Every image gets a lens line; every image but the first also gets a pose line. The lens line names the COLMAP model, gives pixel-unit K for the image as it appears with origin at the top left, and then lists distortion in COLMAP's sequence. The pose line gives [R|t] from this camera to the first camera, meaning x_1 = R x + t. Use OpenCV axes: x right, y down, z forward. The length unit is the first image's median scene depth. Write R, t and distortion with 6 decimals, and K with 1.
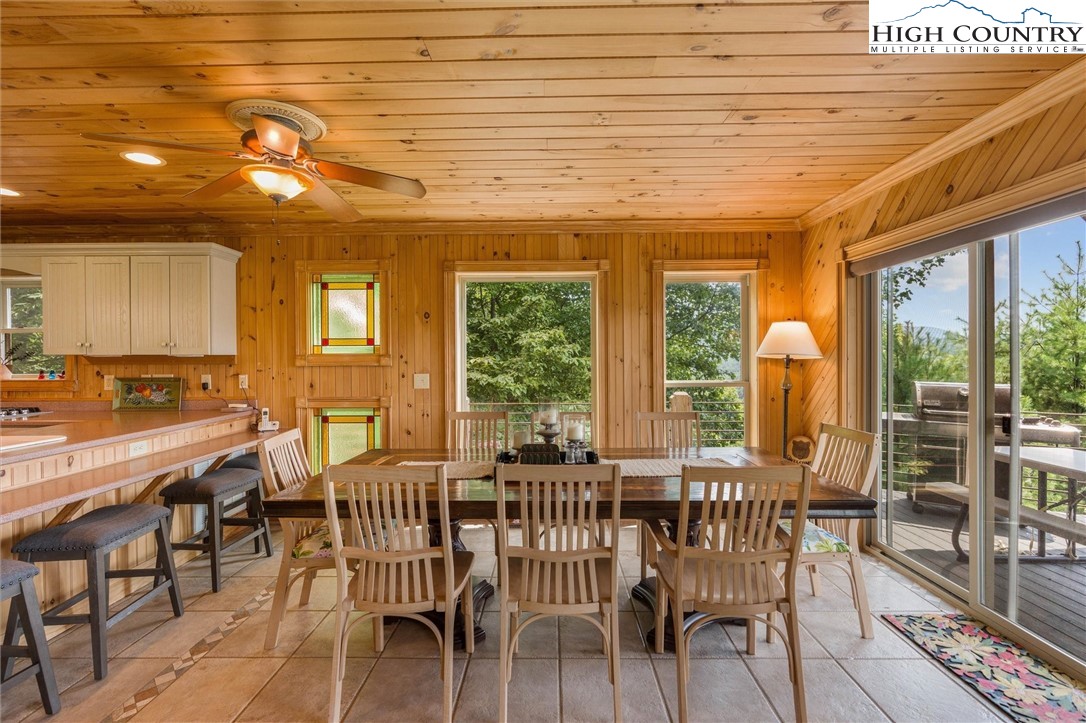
lens RADIAL K [[493.8, 0, 548.8], [0, 493.8, 359.1], [0, 0, 1]] dist [-0.007776, 0.003214]
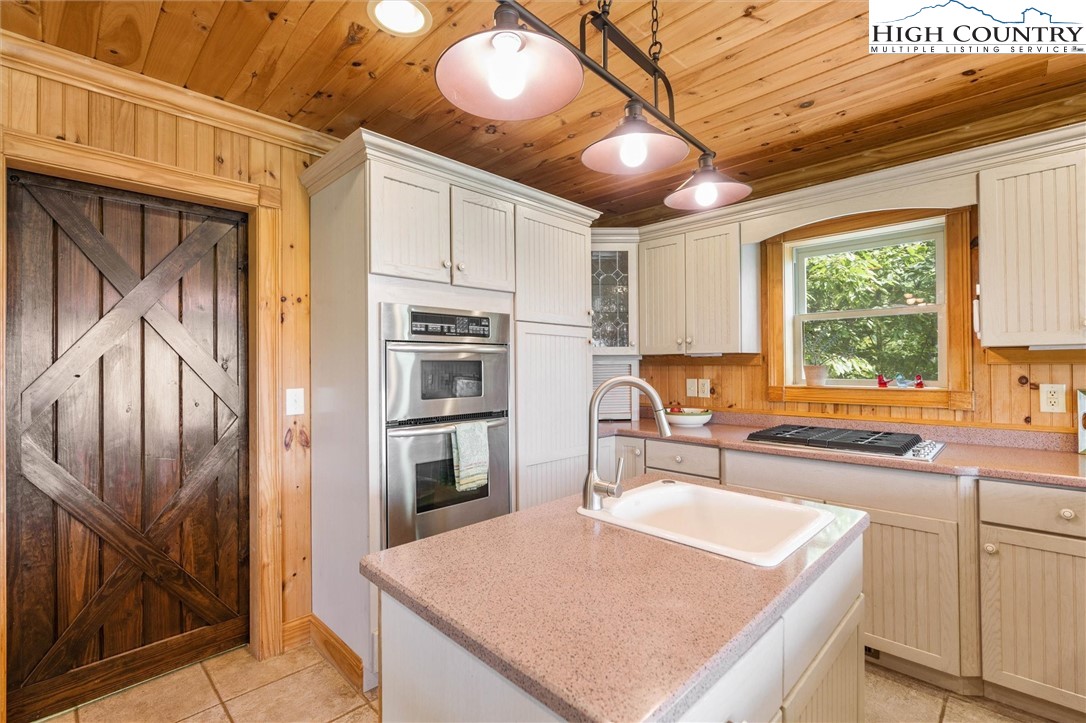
lens RADIAL K [[493.8, 0, 545.3], [0, 493.8, 358.8], [0, 0, 1]] dist [-0.007776, 0.003214]
pose [[0.723689, -0.008320, -0.690076, -0.940653], [0.002101, 0.999949, -0.009853, 0.009322], [0.690123, 0.005680, 0.723670, 0.237940]]
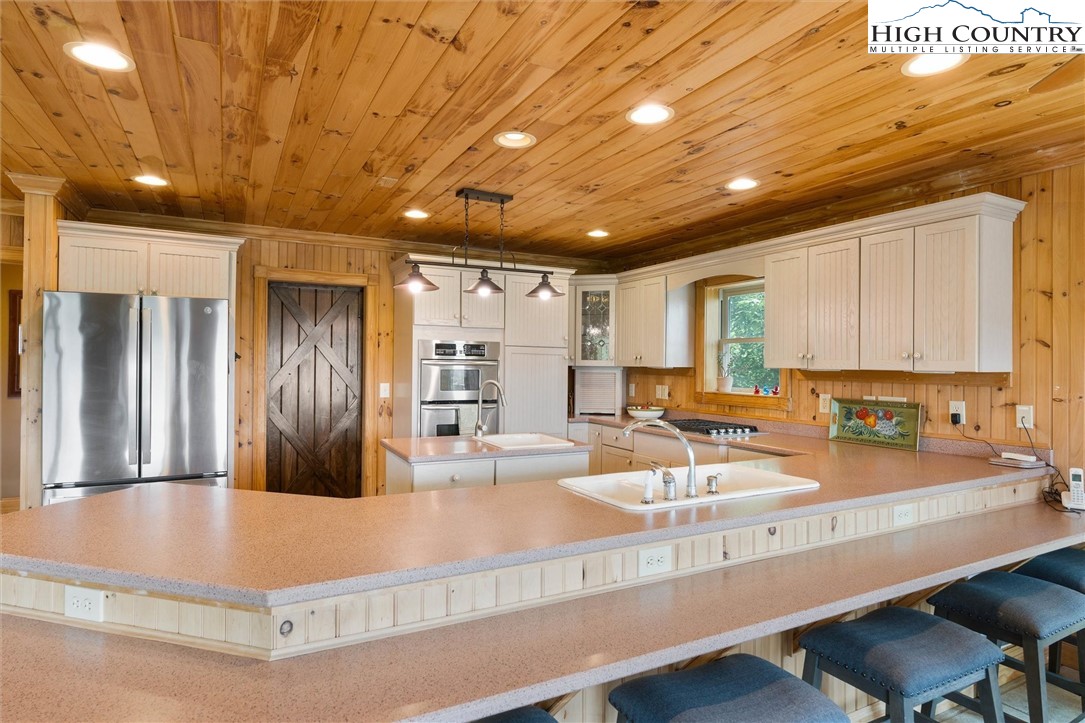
lens RADIAL K [[611.7, 0, 539.0], [0, 611.7, 359.0], [0, 0, 1]] dist [-0.001521, -0.000653]
pose [[0.472326, 0.002300, -0.881421, -0.245589], [-0.015449, 0.999865, -0.005669, -0.011259], [0.881288, 0.016294, 0.472298, 0.126974]]
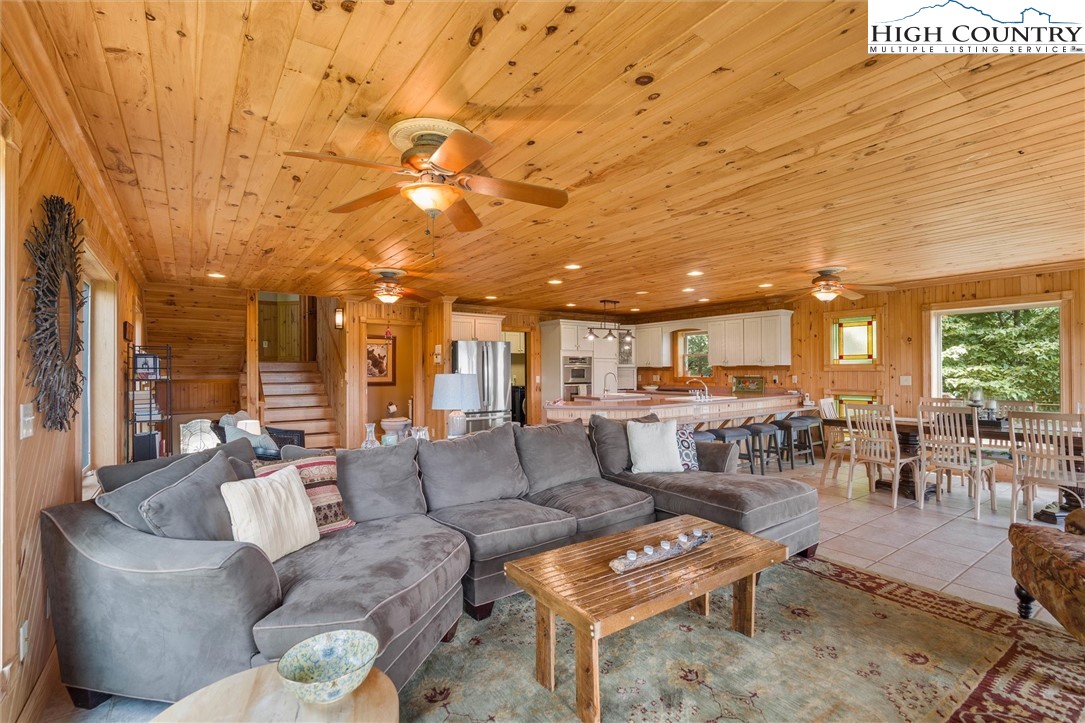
lens RADIAL K [[493.4, 0, 546.1], [0, 493.4, 367.7], [0, 0, 1]] dist [-0.007776, 0.003214]
pose [[0.591691, -0.003617, -0.806157, 0.339317], [0.000902, 0.999992, -0.003825, 0.007944], [0.806165, 0.001536, 0.591689, -0.888208]]
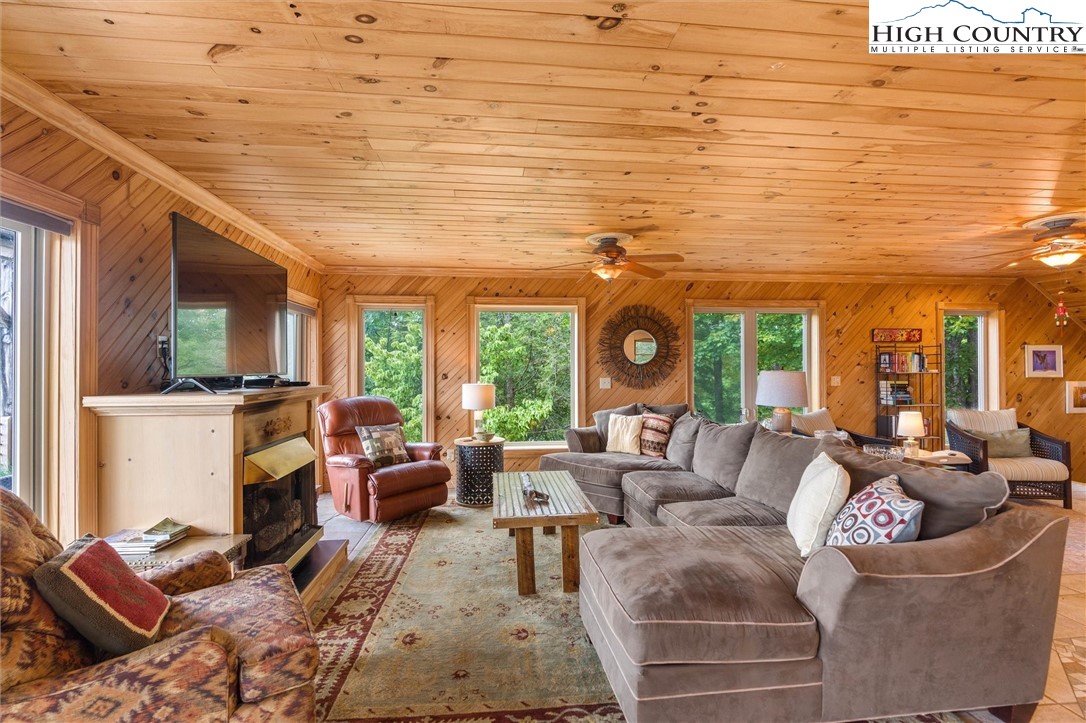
lens RADIAL K [[493.8, 0, 548.9], [0, 493.8, 369.7], [0, 0, 1]] dist [-0.007776, 0.003214]
pose [[-0.992769, 0.010310, -0.119595, 0.042543], [0.008927, 0.999887, 0.012092, -0.002828], [0.119706, 0.010937, -0.992749, 0.380197]]
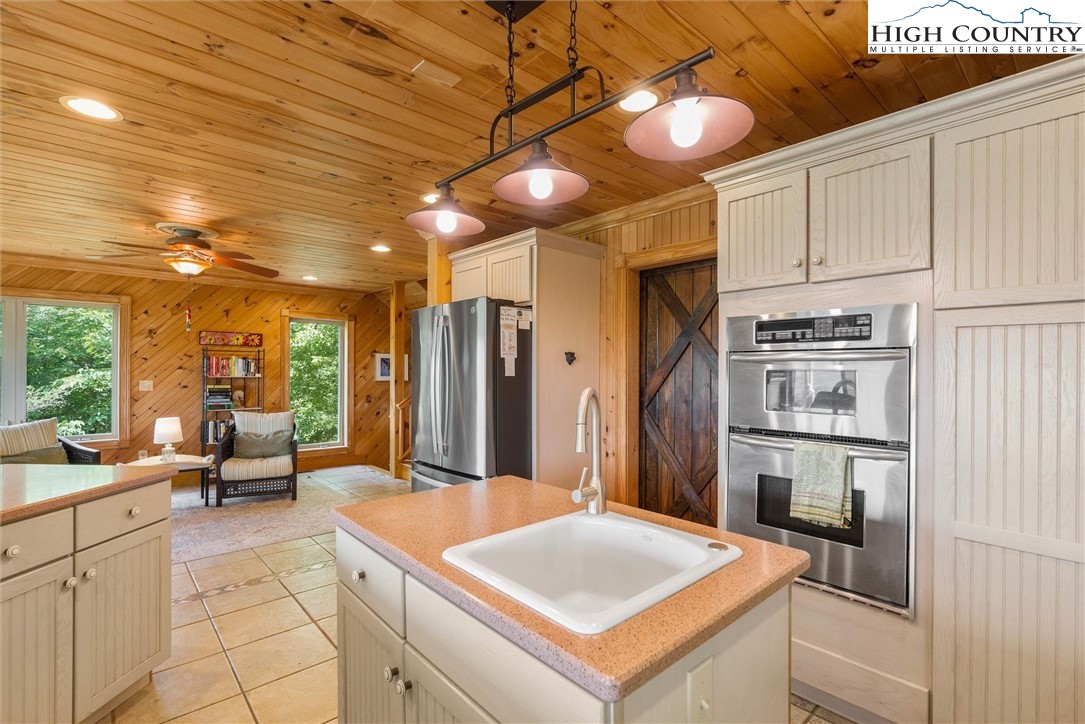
lens RADIAL K [[493.4, 0, 539.6], [0, 493.4, 368.6], [0, 0, 1]] dist [-0.007776, 0.003214]
pose [[-0.733919, -0.002649, -0.679232, -0.877560], [-0.004244, 0.999991, 0.000686, 0.004728], [0.679224, 0.003386, -0.733923, 0.740661]]
